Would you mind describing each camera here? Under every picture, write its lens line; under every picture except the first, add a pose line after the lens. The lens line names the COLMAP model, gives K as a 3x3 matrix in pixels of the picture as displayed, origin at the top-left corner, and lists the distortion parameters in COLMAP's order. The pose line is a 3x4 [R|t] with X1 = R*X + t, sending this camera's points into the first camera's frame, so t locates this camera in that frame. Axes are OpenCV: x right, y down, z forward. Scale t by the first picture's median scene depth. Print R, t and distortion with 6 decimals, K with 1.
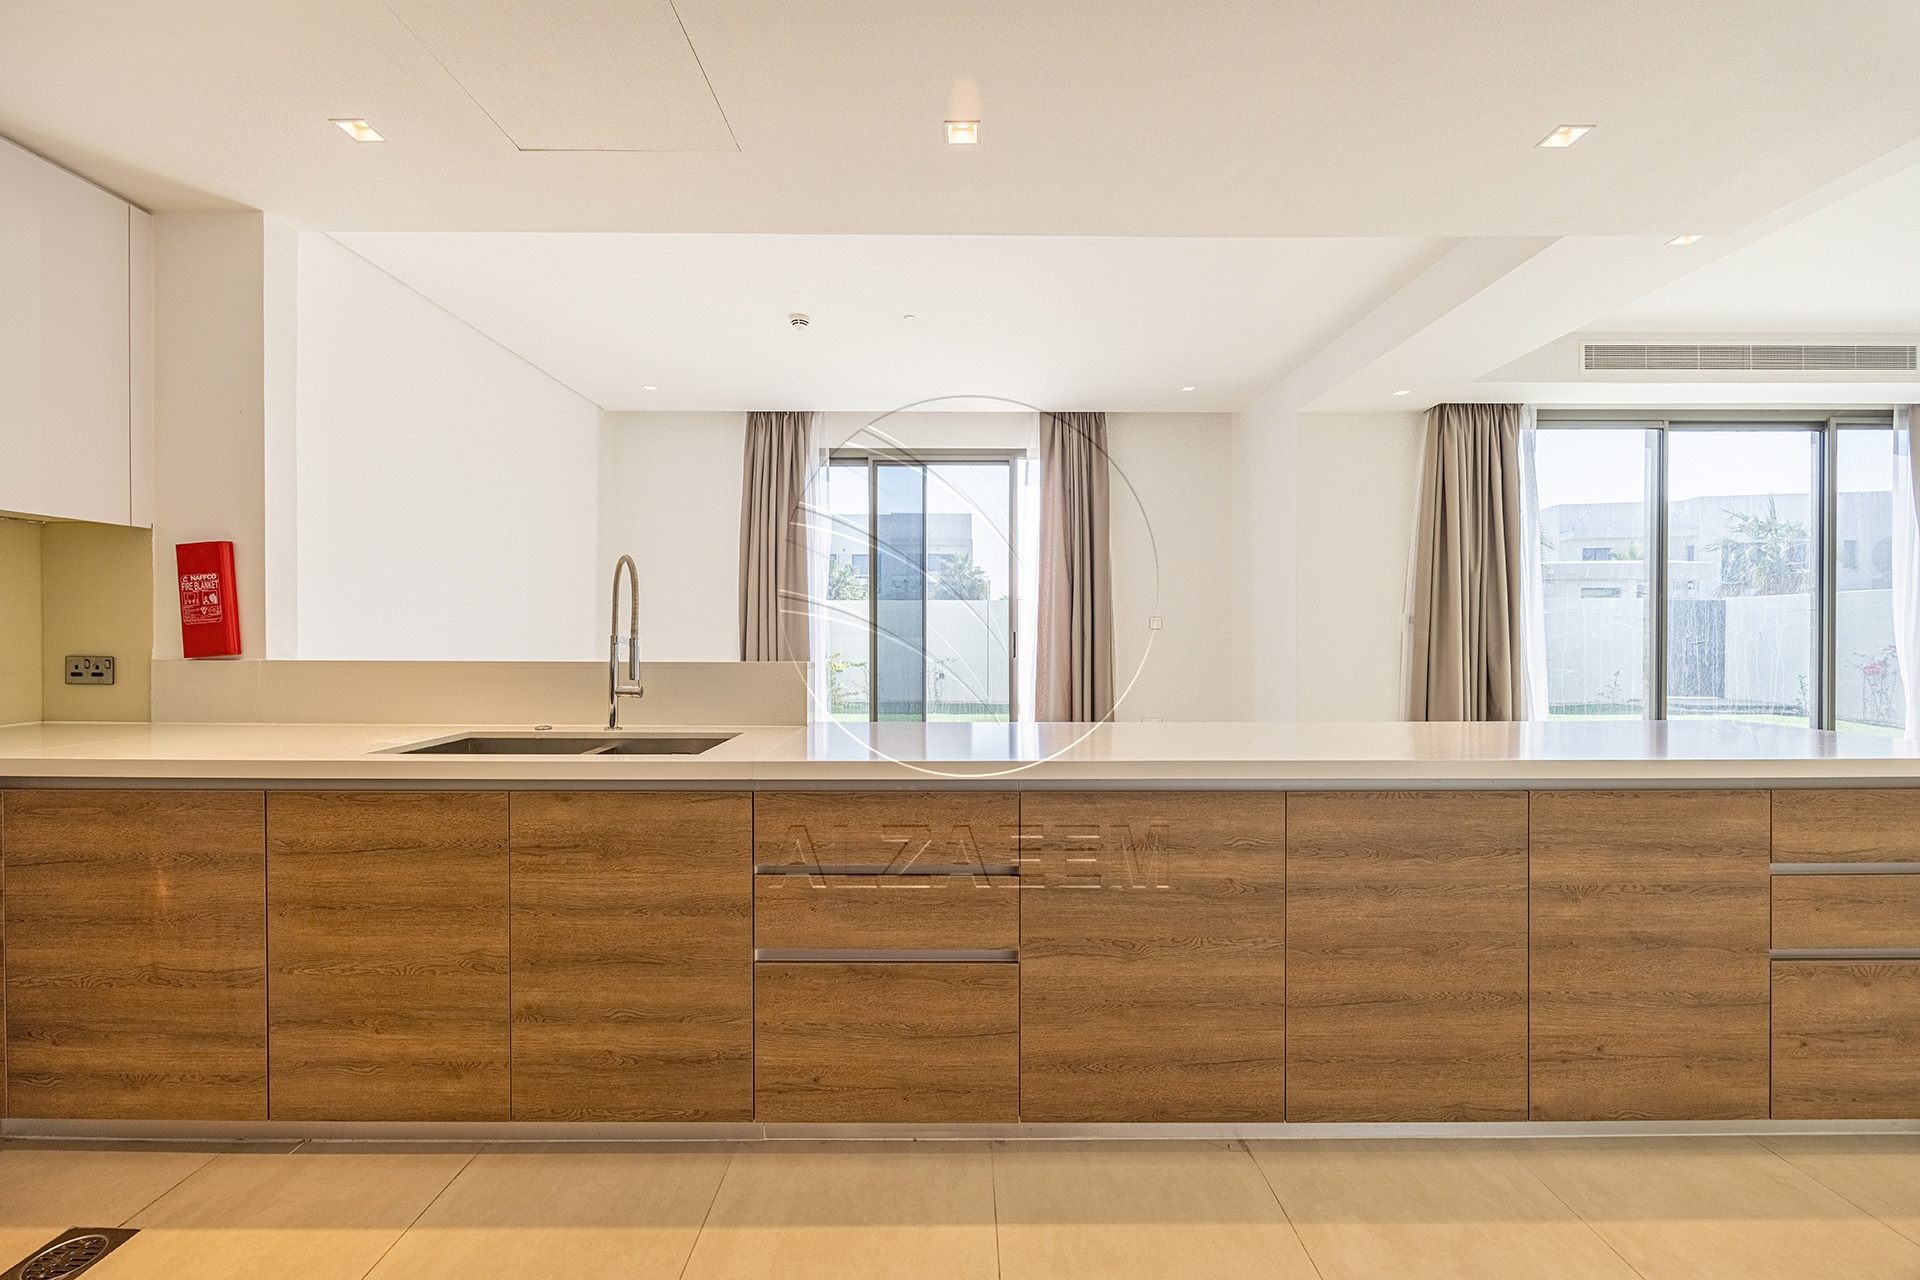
lens RADIAL K [[769.0, 0, 975.0], [0, 769.0, 630.5], [0, 0, 1]] dist [0.002938, -0.000534]
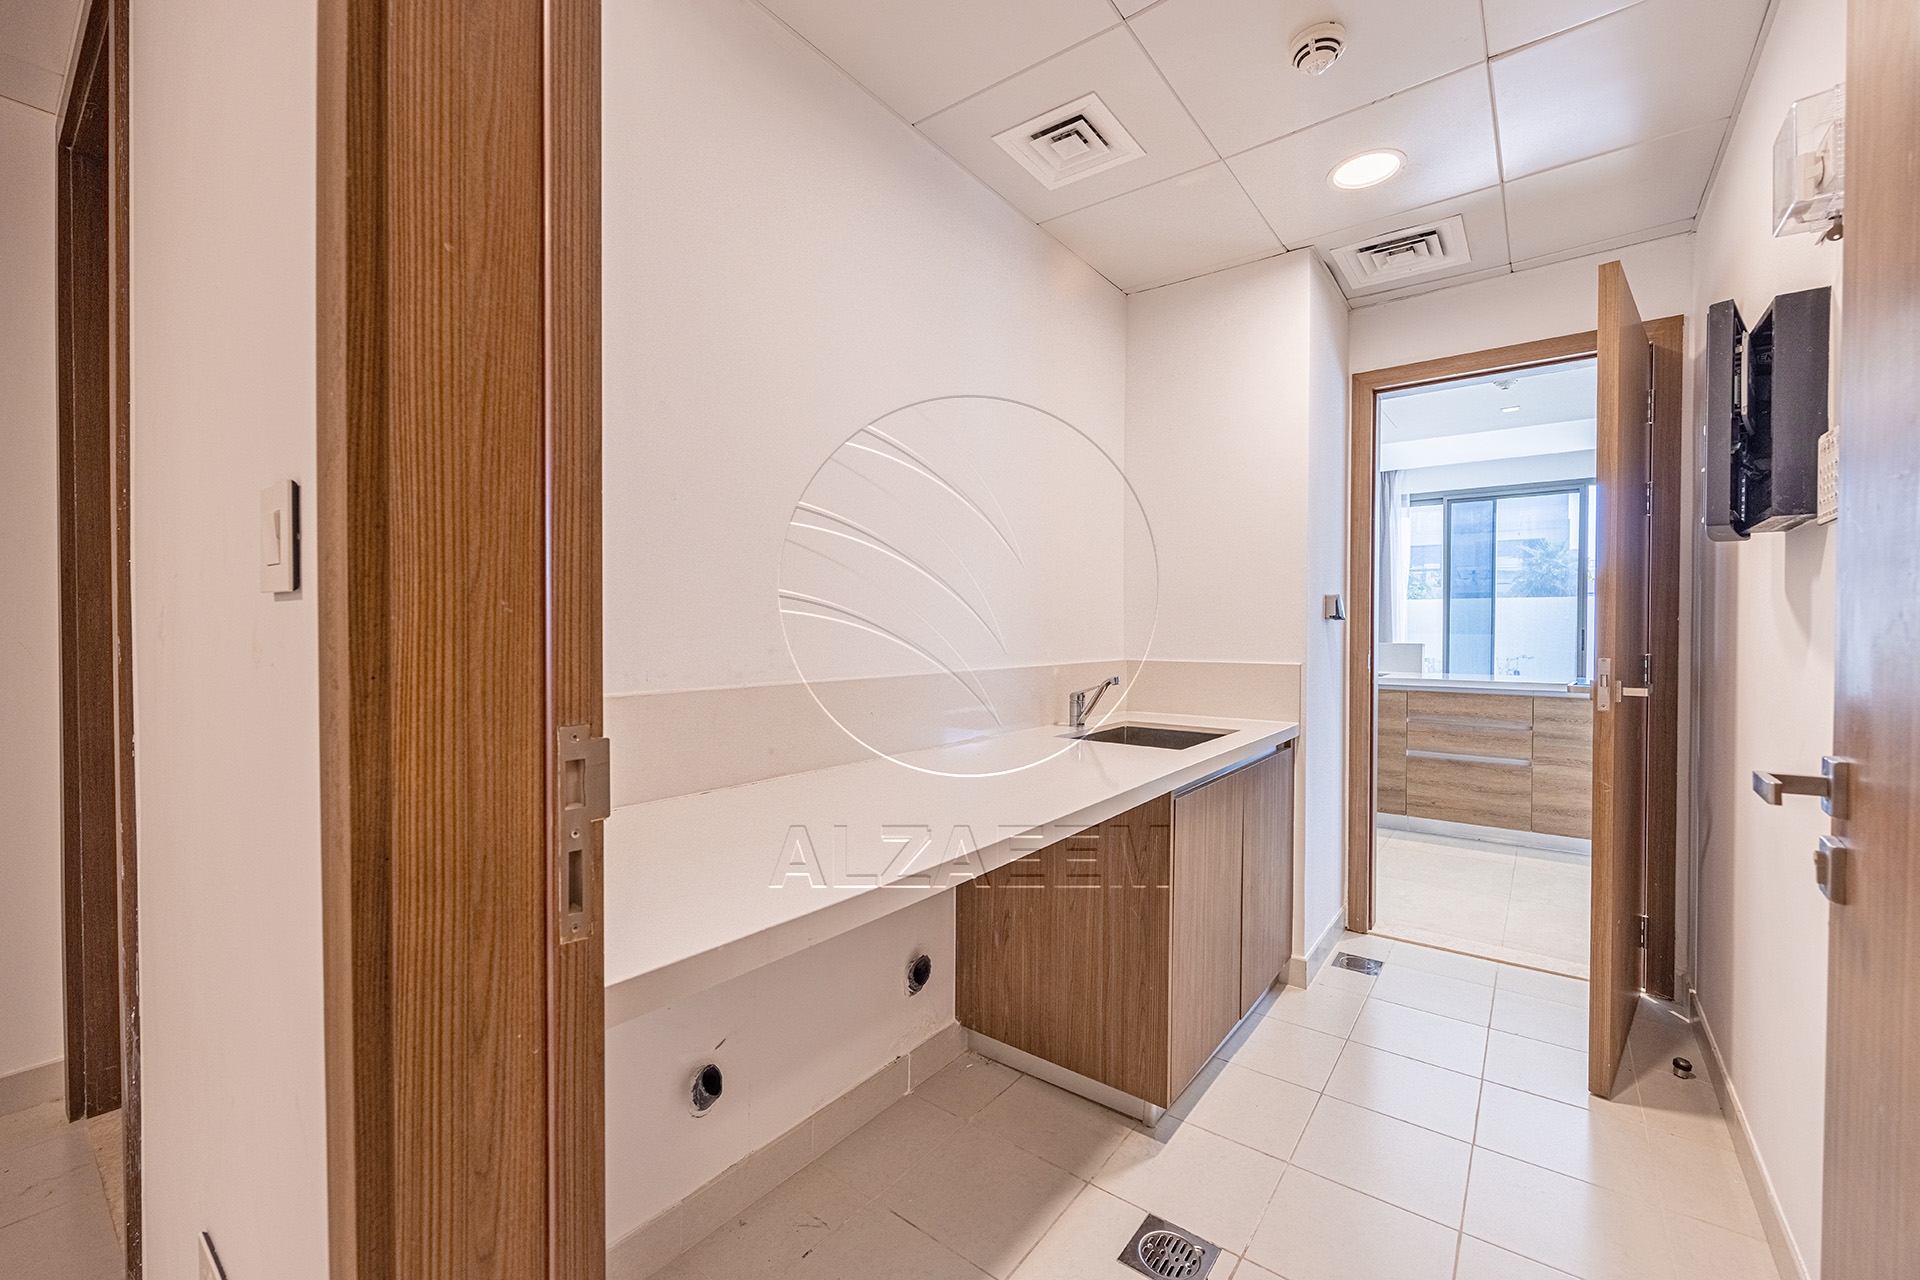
lens RADIAL K [[769.0, 0, 957.9], [0, 769.0, 642.3], [0, 0, 1]] dist [0.002938, -0.000534]
pose [[0.781113, 0.021058, -0.624034, 0.042323], [-0.006415, 0.999649, 0.025704, -0.004207], [0.624357, -0.016075, 0.780974, -0.573219]]
